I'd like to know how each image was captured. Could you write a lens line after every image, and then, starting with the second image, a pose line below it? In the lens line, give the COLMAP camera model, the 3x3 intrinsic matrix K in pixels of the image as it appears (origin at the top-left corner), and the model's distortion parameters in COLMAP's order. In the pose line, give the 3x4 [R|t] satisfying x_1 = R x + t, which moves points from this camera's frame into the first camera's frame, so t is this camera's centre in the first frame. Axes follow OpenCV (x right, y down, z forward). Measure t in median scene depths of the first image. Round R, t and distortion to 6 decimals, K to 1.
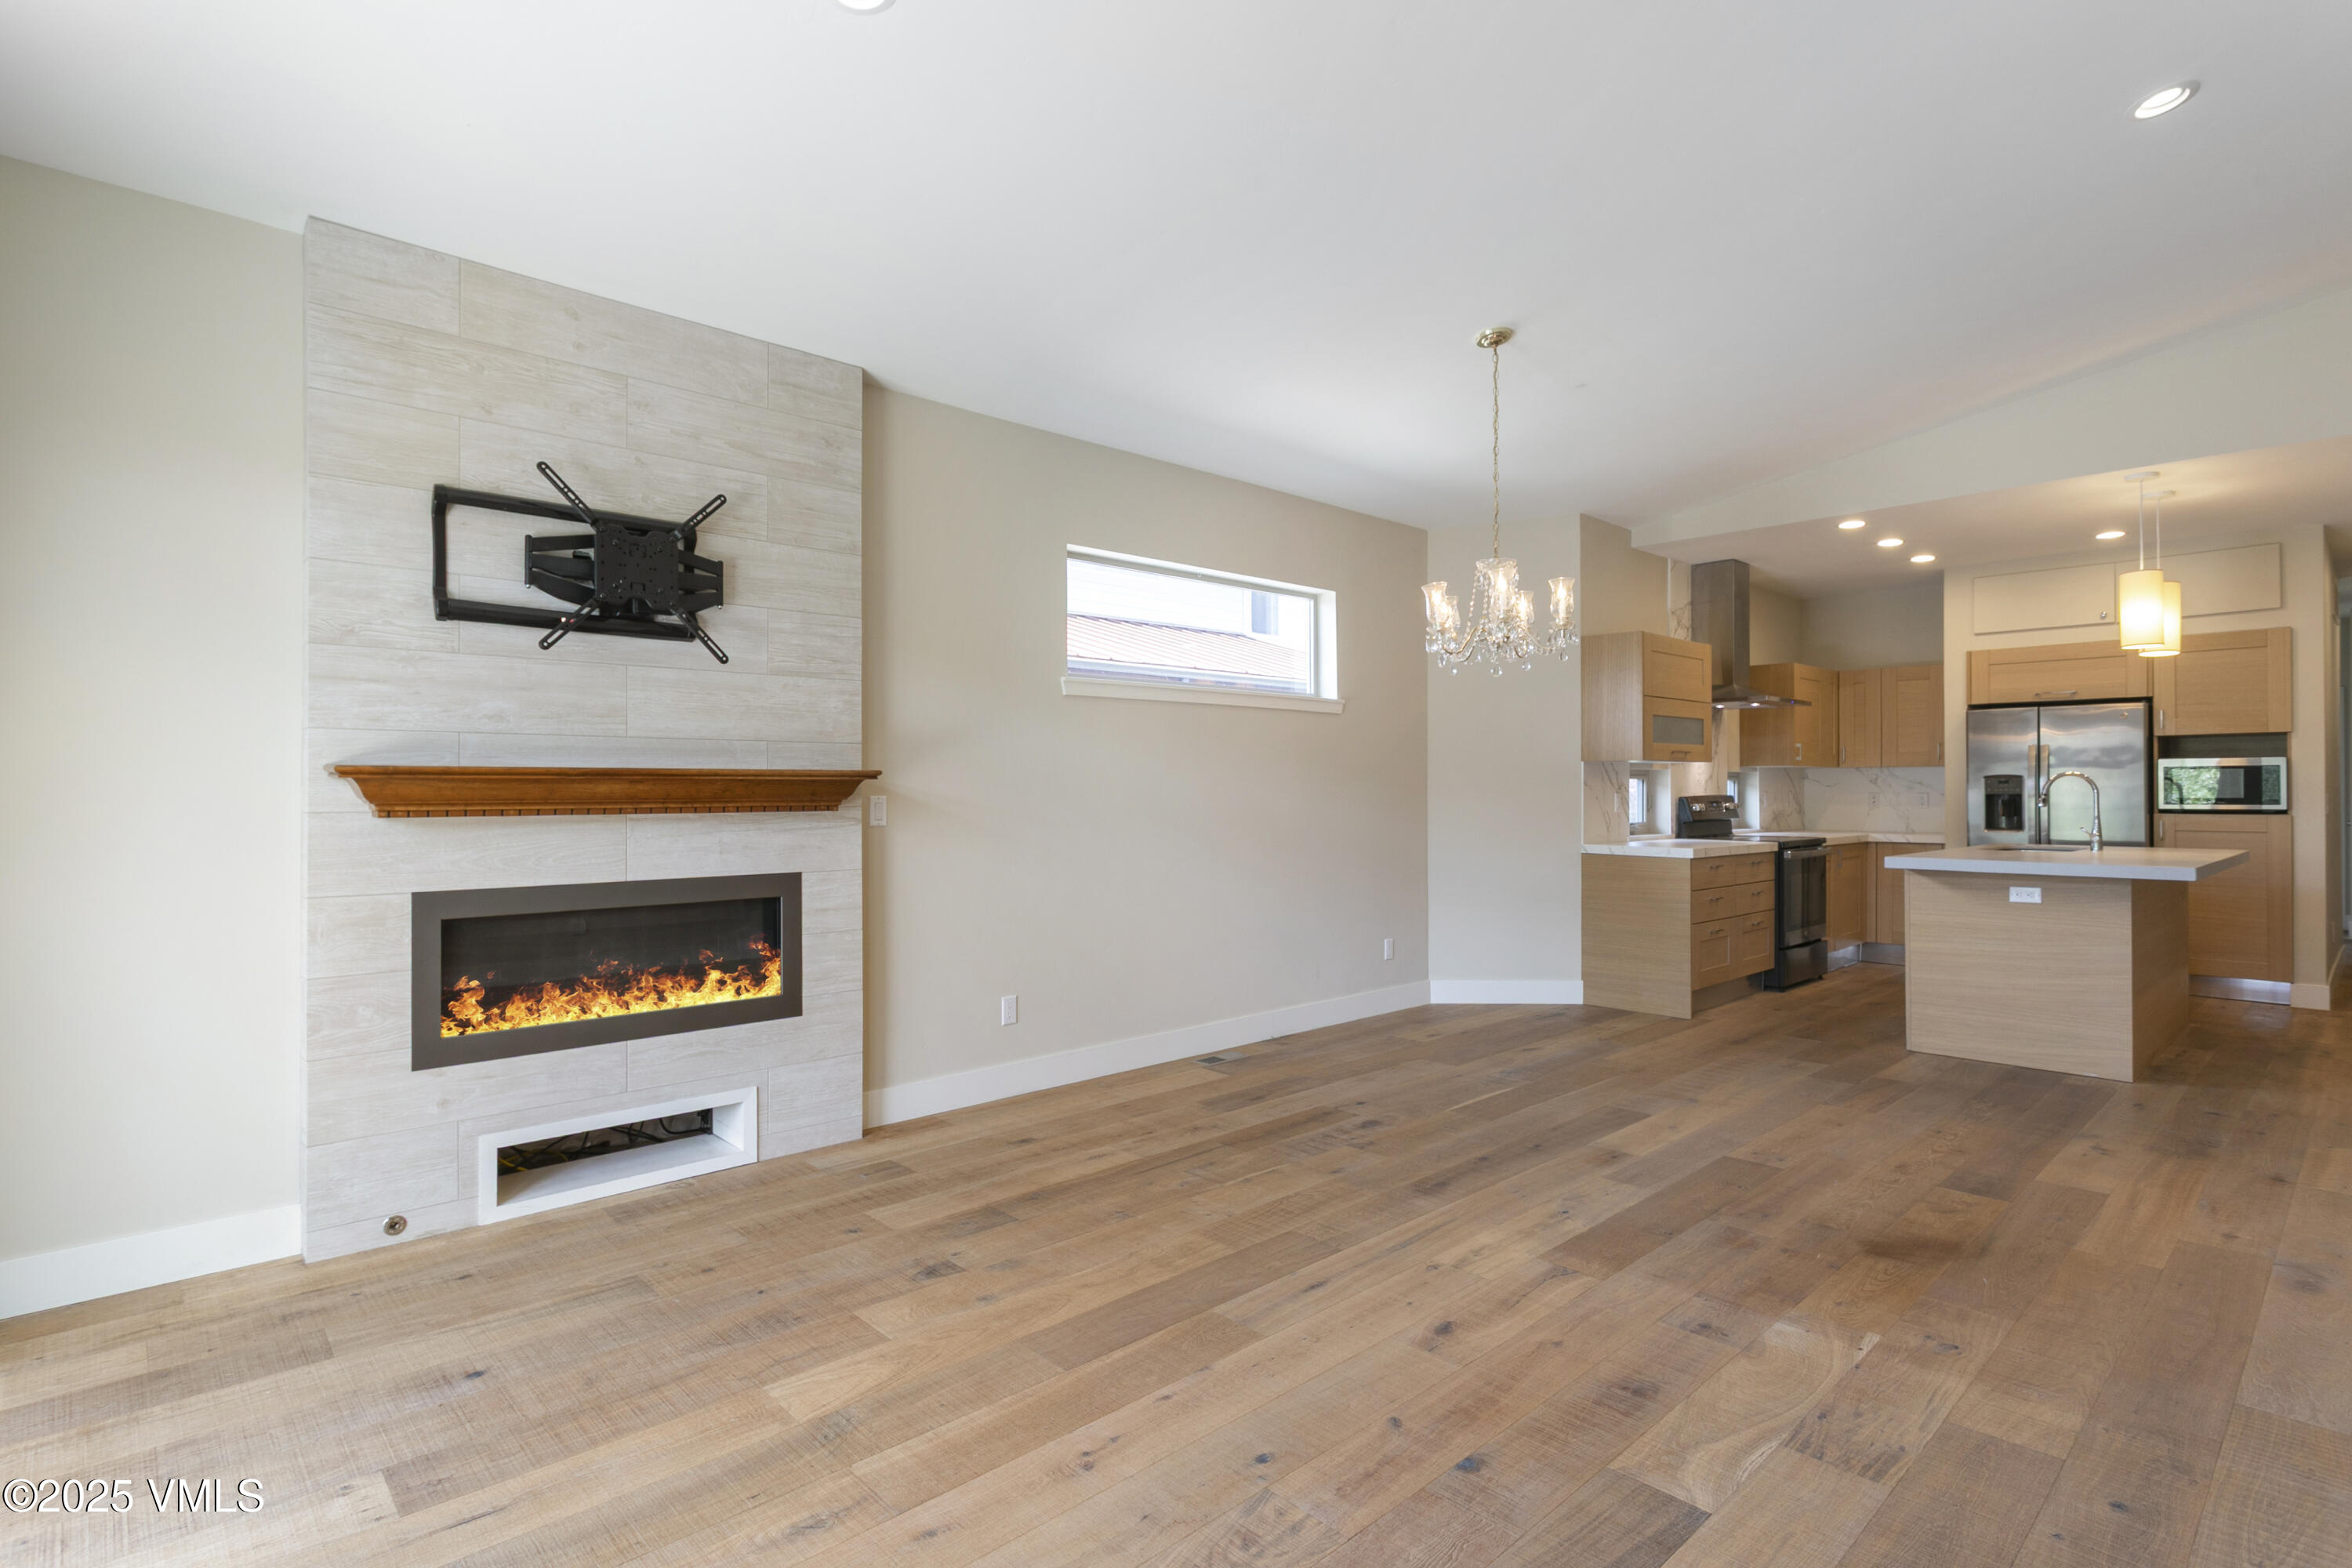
lens RADIAL K [[1162.7, 0, 1176.1], [0, 1162.7, 784.5], [0, 0, 1]] dist [-0.003210, -0.000757]
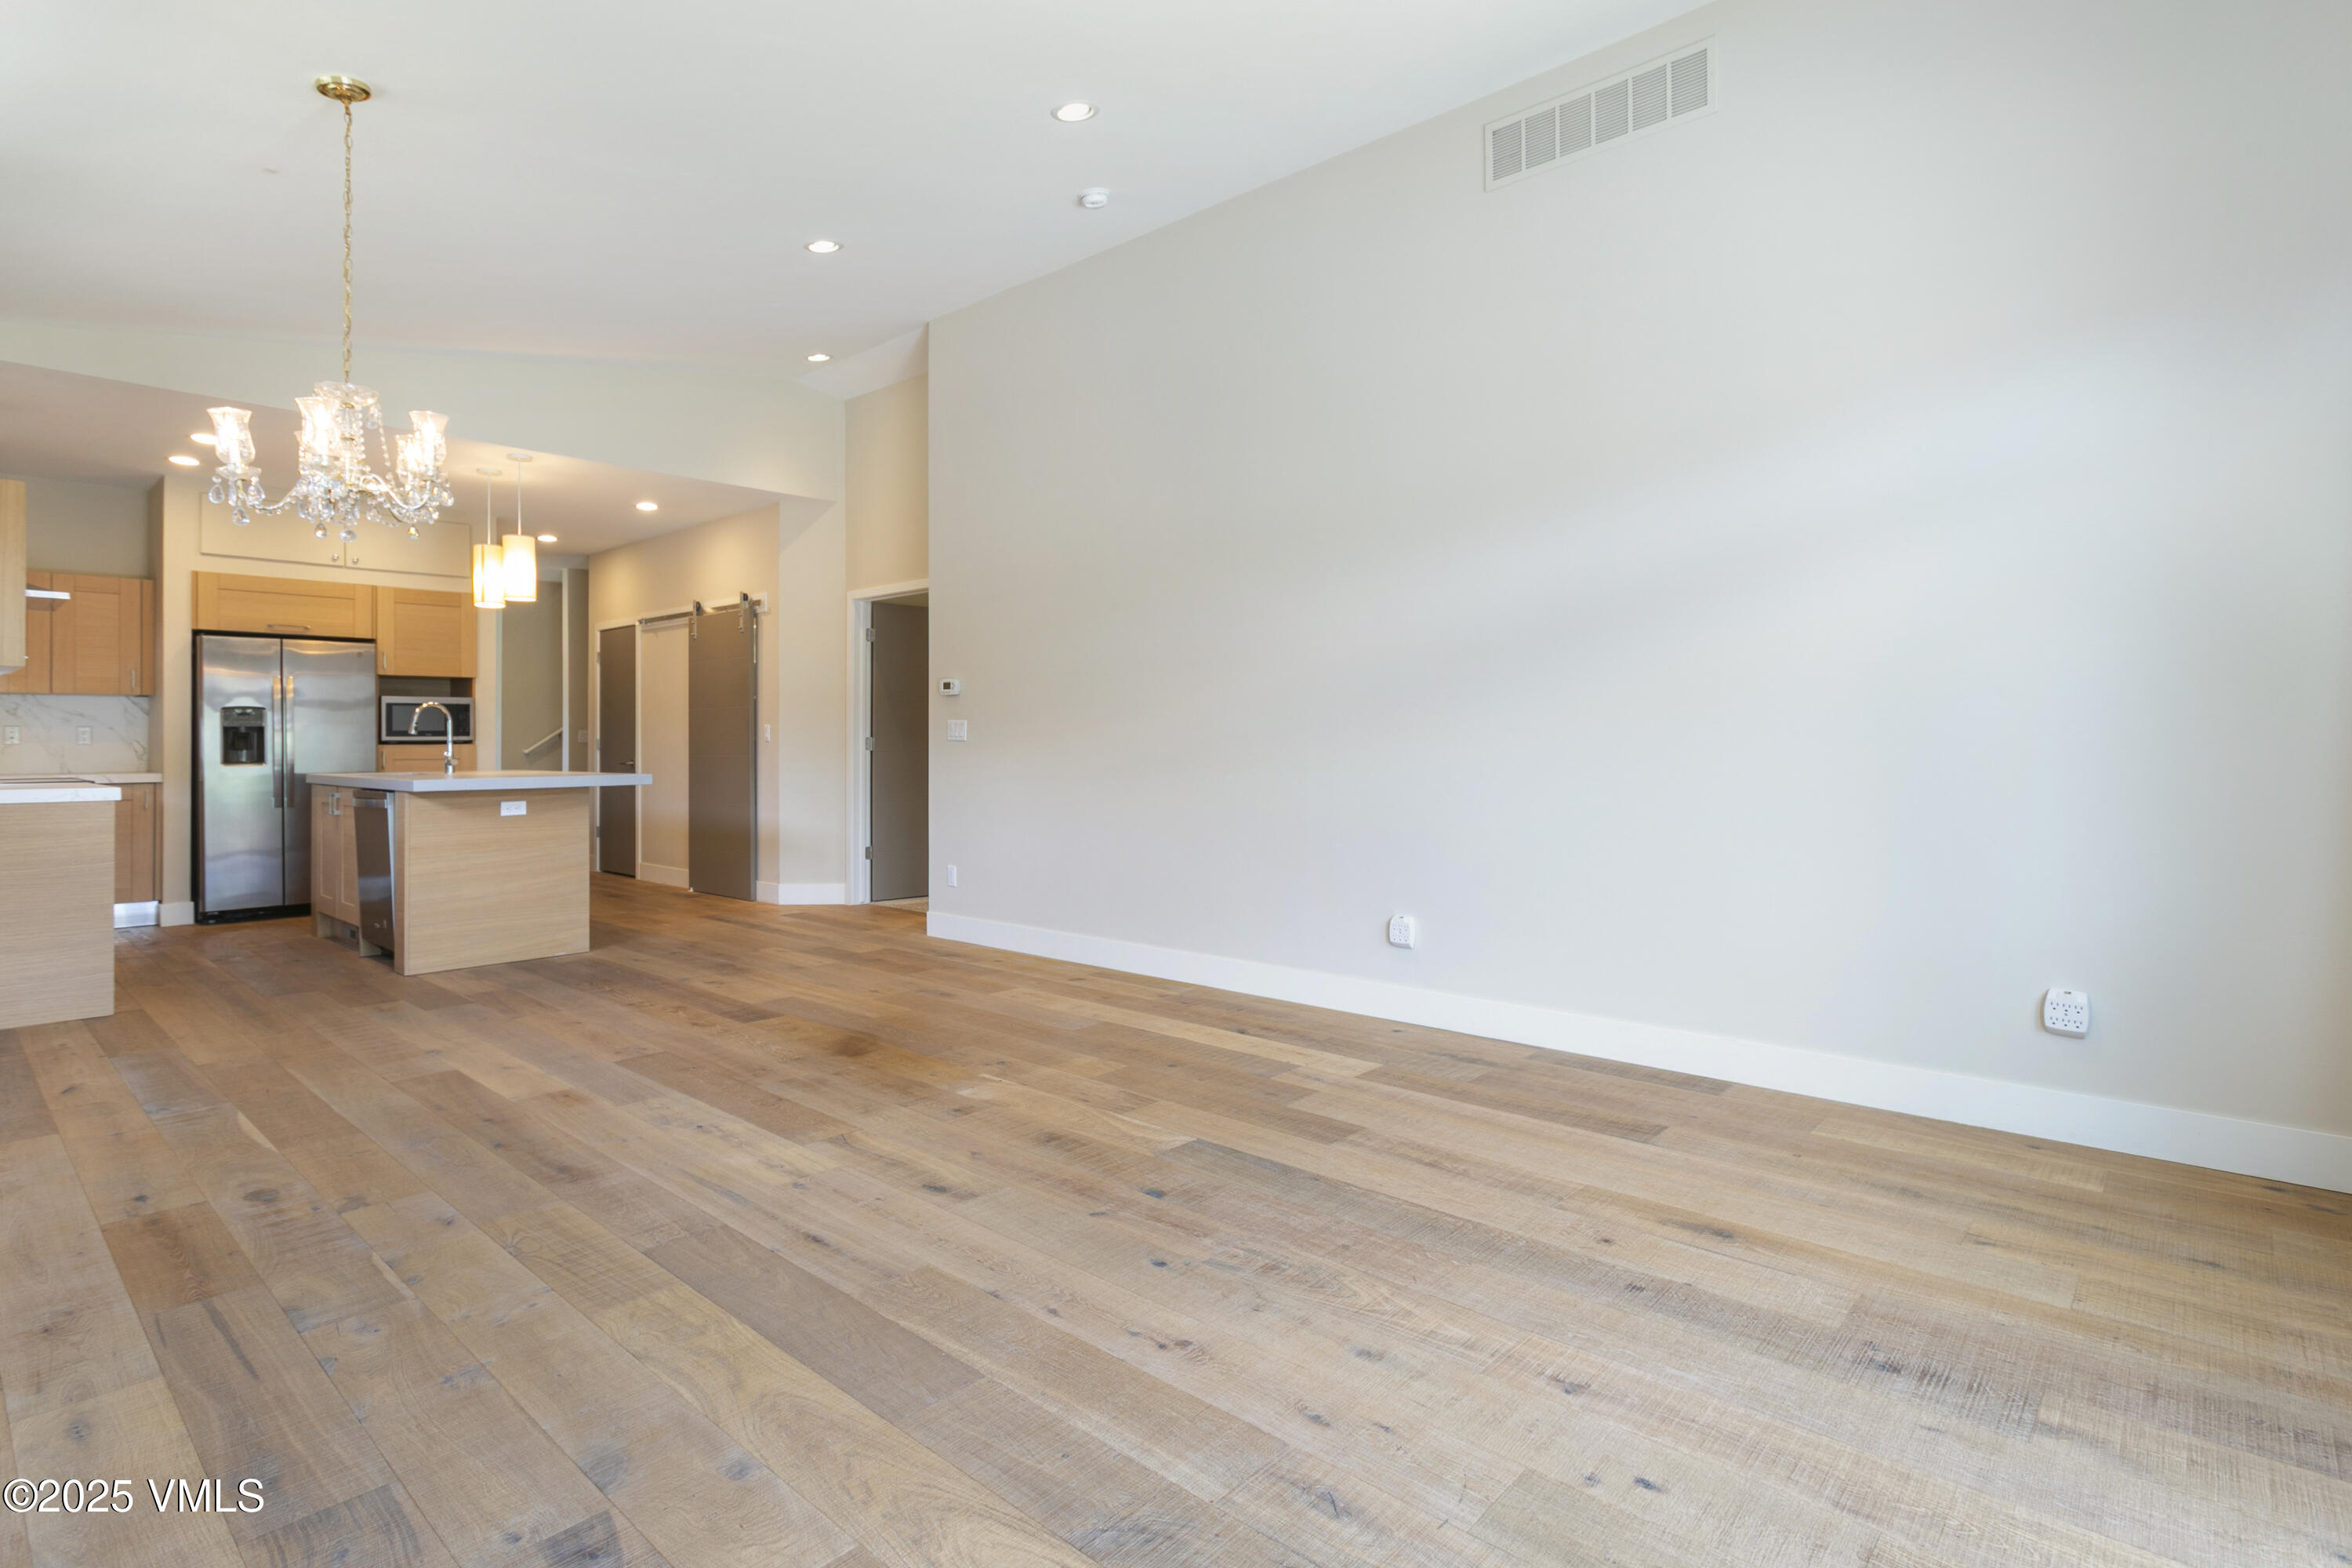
lens RADIAL K [[1162.7, 0, 1166.9], [0, 1162.7, 738.6], [0, 0, 1]] dist [-0.003210, -0.000757]
pose [[-0.087533, 0.003092, 0.996157, -0.702559], [-0.000385, 0.999995, -0.003138, 0.047103], [-0.996162, -0.000658, -0.087531, 0.725611]]
